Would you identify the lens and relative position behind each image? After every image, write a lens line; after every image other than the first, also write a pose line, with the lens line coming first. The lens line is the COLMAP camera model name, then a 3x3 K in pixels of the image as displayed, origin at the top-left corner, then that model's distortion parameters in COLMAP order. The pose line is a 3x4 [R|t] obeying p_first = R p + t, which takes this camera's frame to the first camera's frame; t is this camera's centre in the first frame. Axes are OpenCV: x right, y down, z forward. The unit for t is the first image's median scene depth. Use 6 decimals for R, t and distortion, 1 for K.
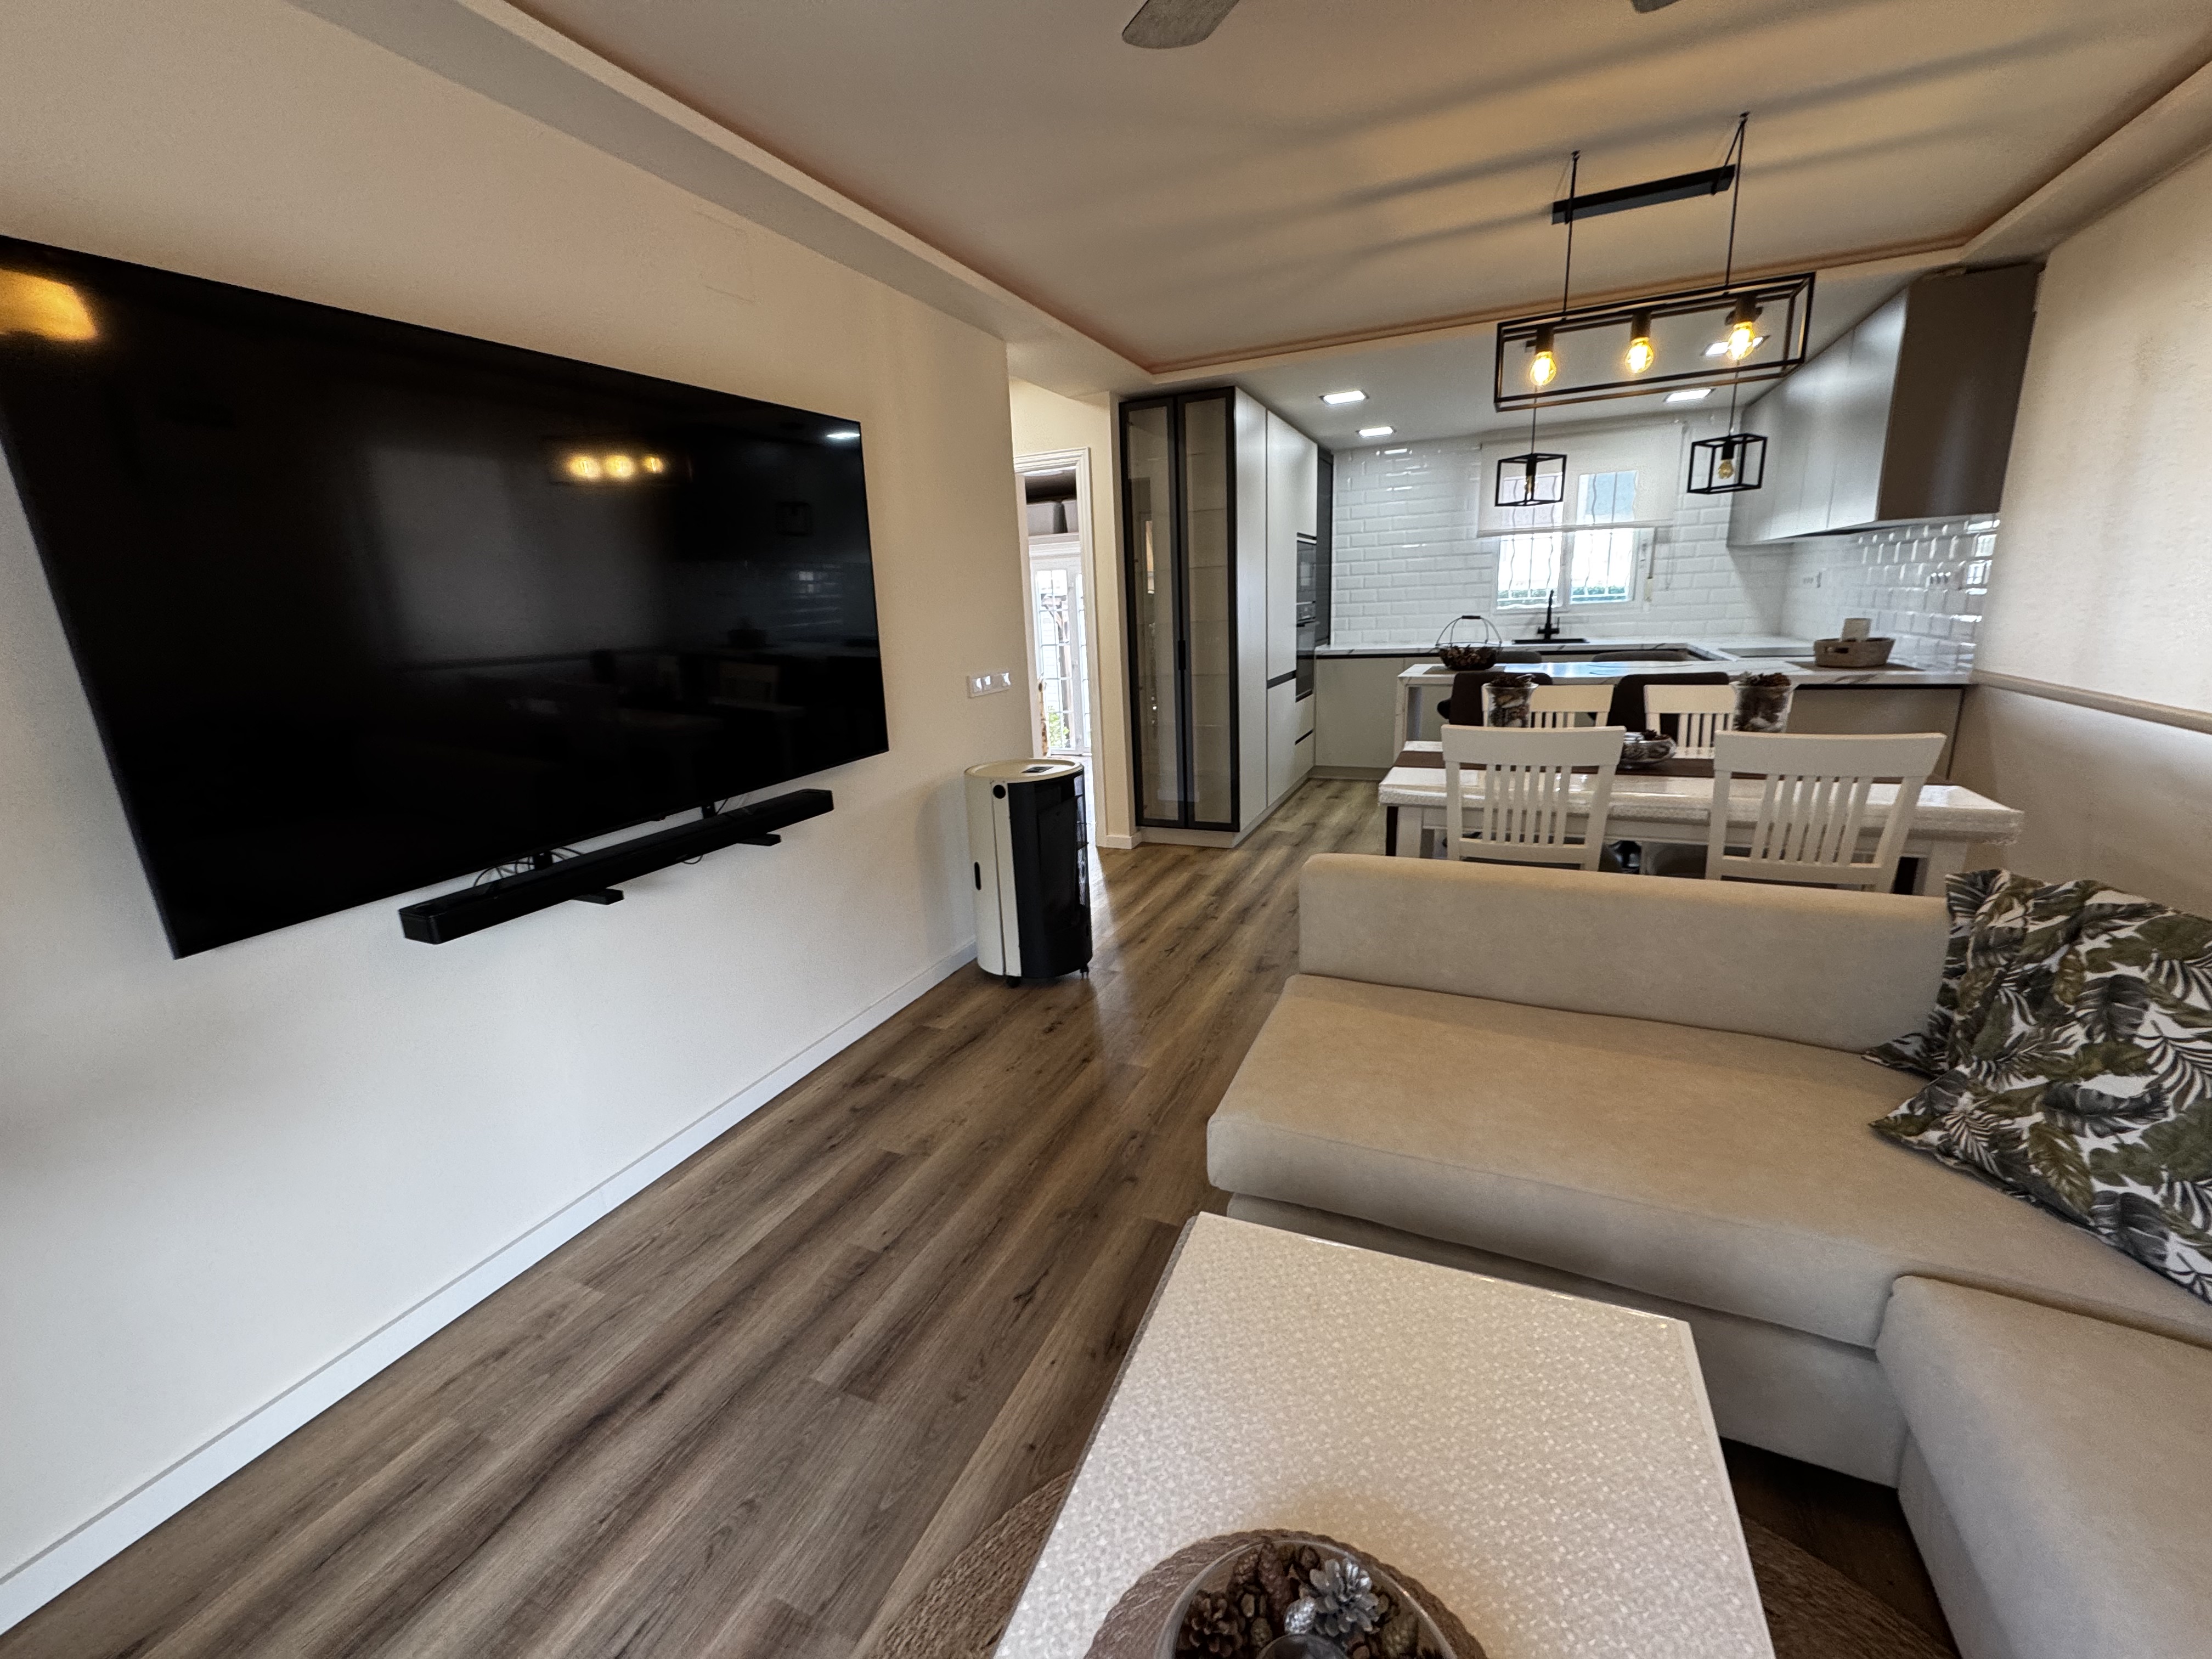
lens RADIAL K [[867.2, 0, 1117.6], [0, 867.2, 827.0], [0, 0, 1]] dist [-0.000568, 0.000124]
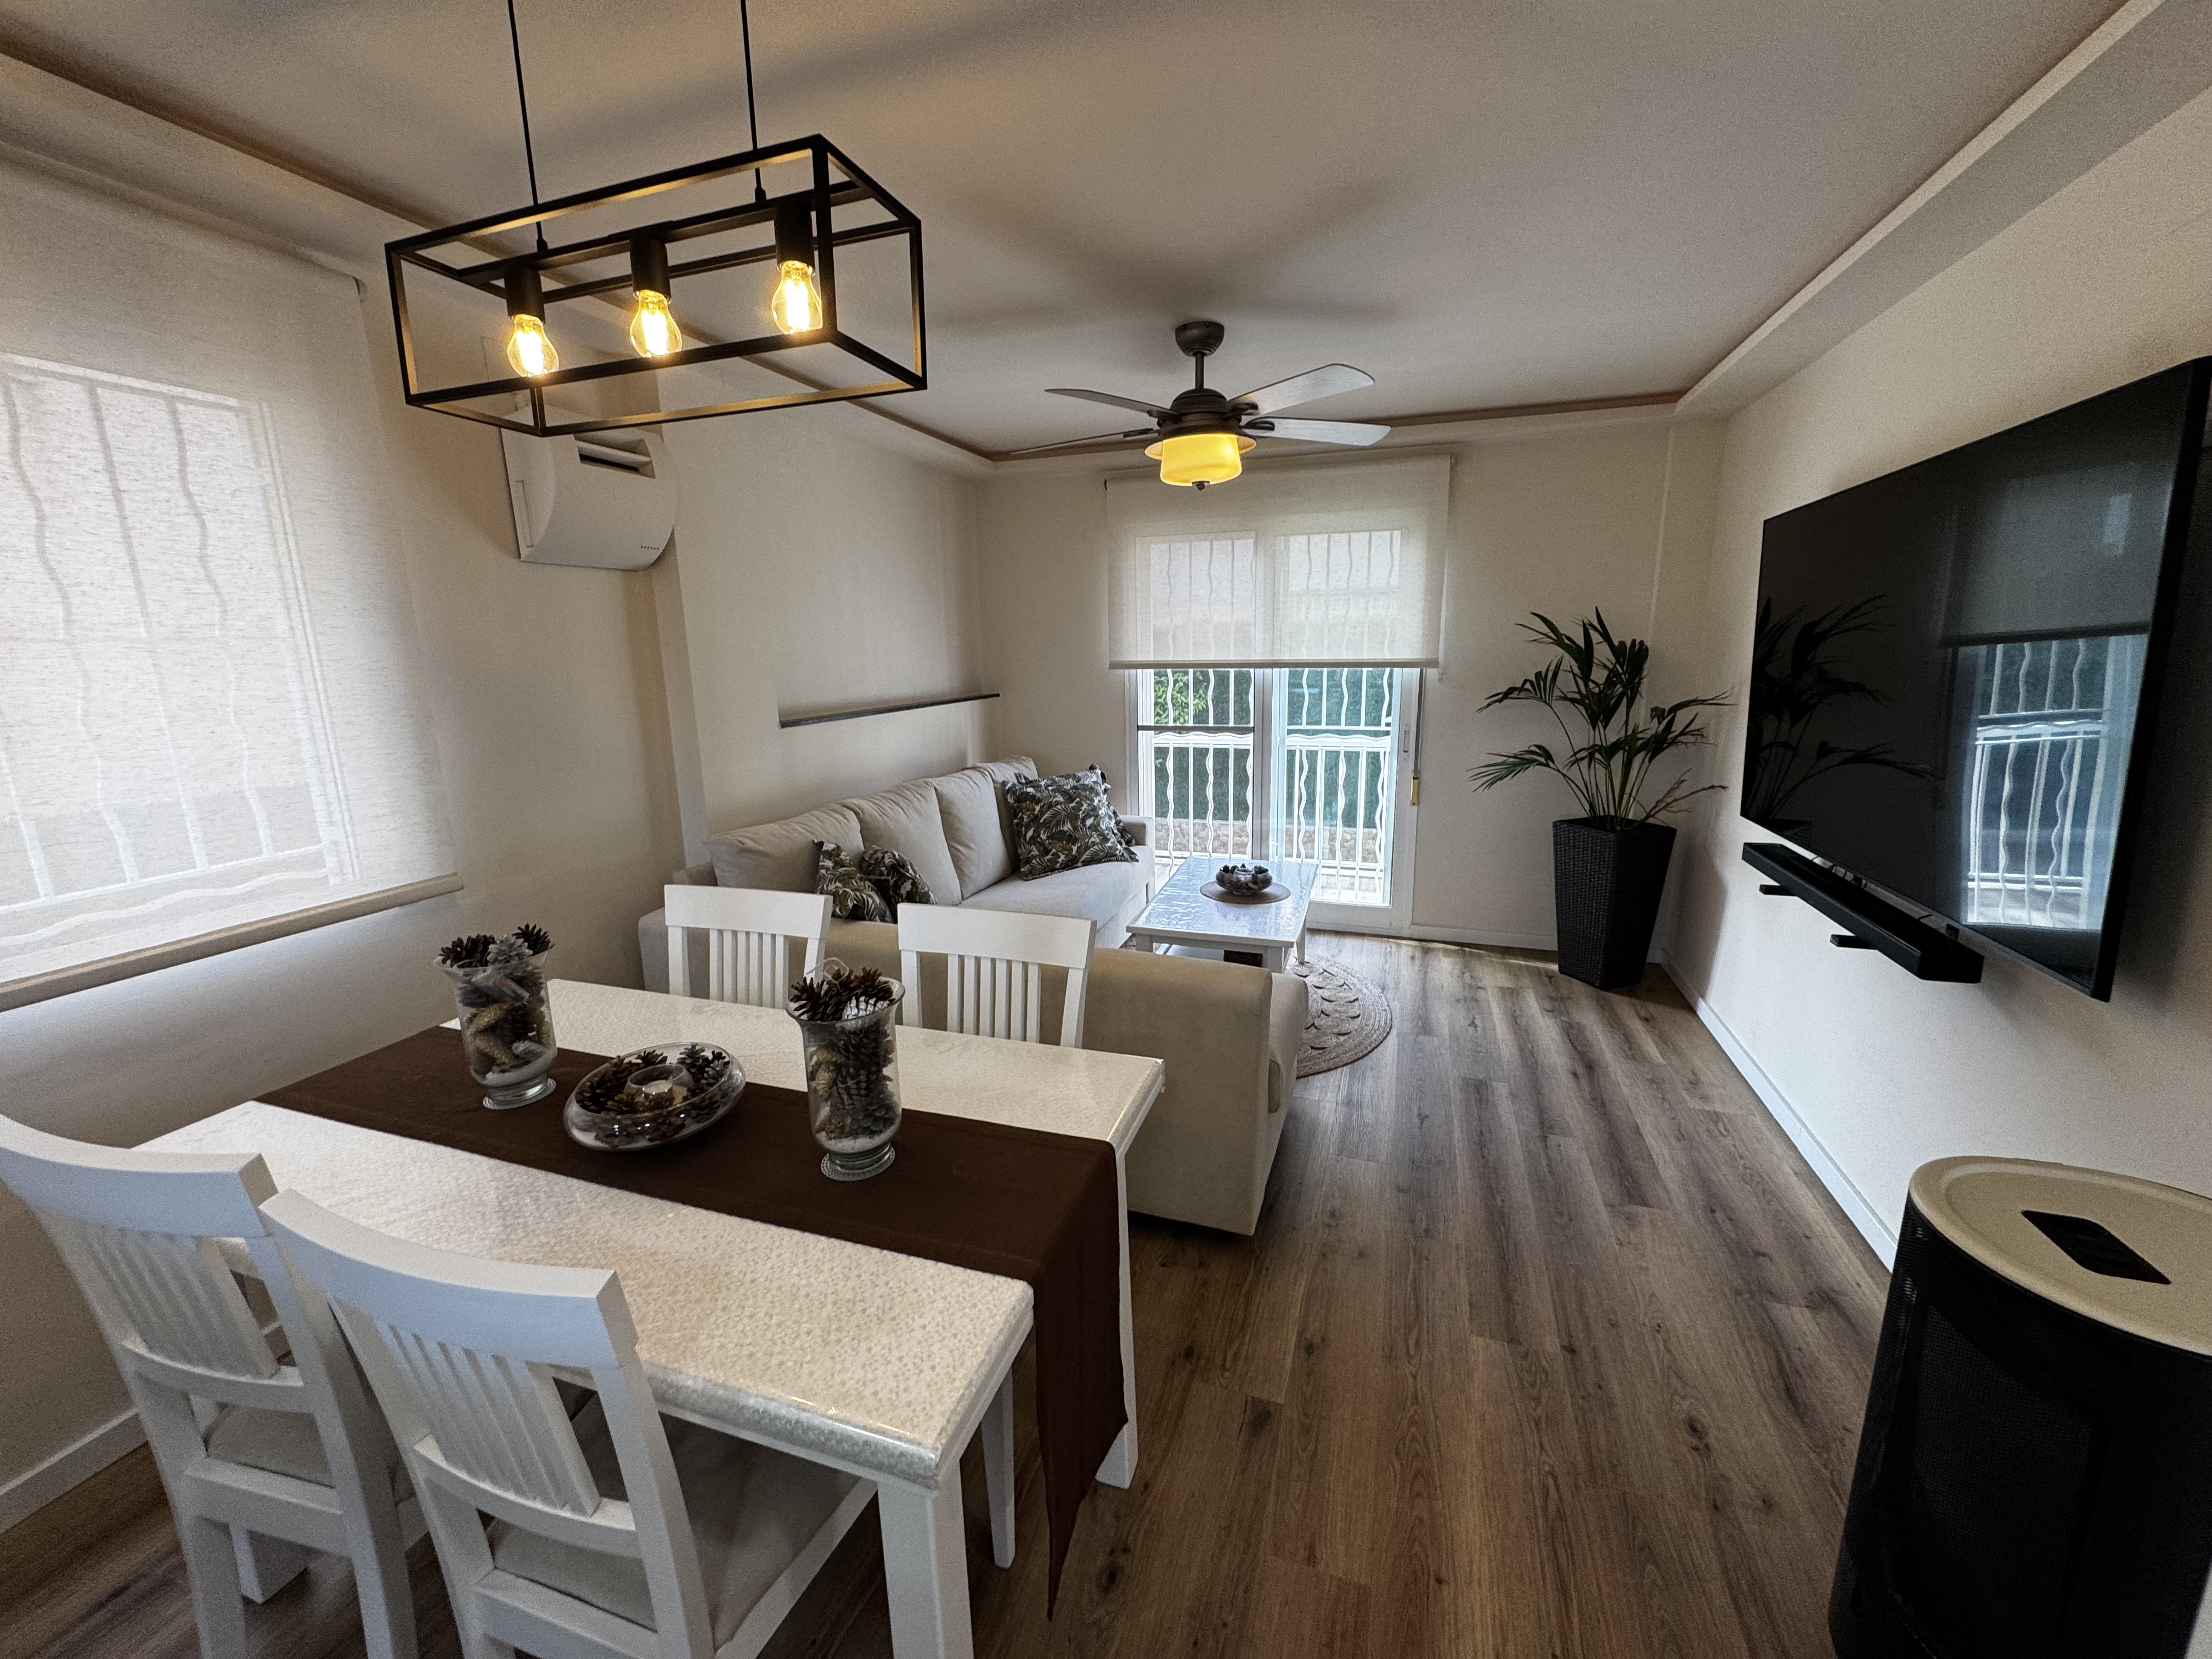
lens RADIAL K [[879.8, 0, 1108.5], [0, 879.8, 824.6], [0, 0, 1]] dist [-0.002634, 0.000042]
pose [[-0.994483, 0.078089, -0.070043, 0.164801], [0.038613, 0.893337, 0.447726, -0.208897], [0.097534, 0.442551, -0.891423, 0.656343]]
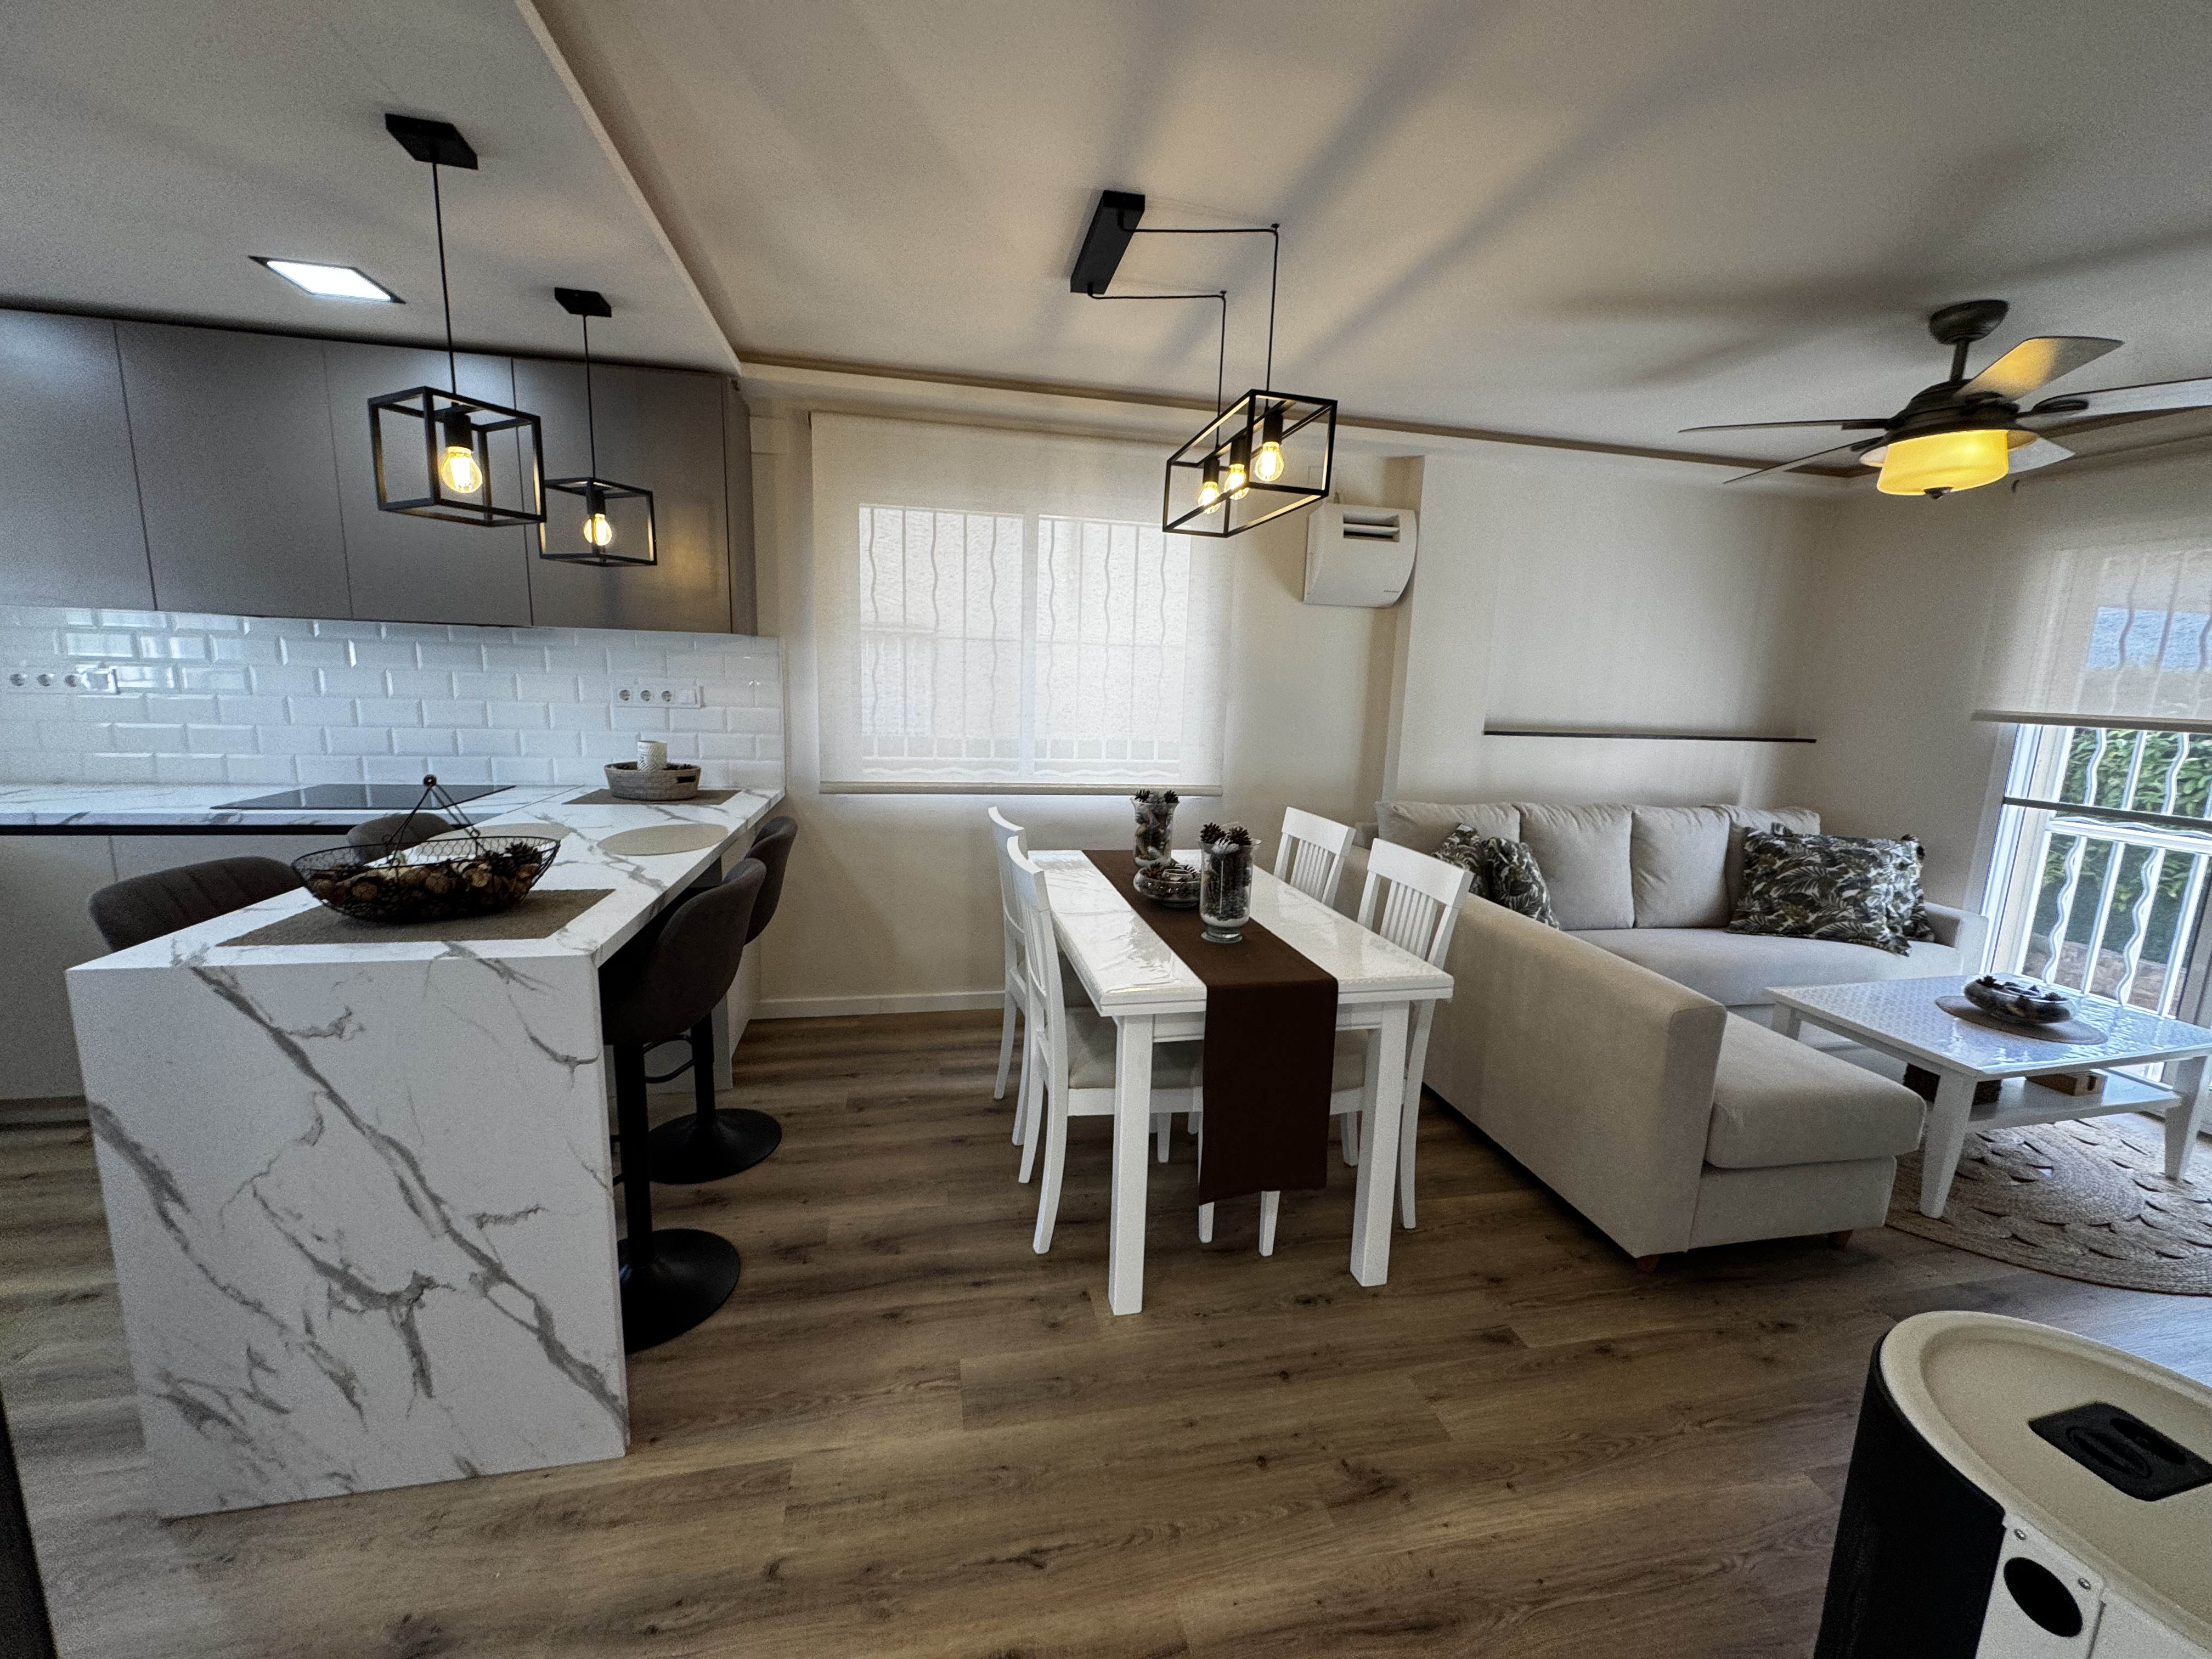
lens RADIAL K [[882.6, 0, 1108.4], [0, 882.6, 823.0], [0, 0, 1]] dist [-0.003783, 0.000143]
pose [[-0.591799, -0.114082, 0.797972, -0.059563], [0.194822, 0.940344, 0.278922, -0.201991], [-0.782188, 0.320529, -0.534269, 0.721982]]
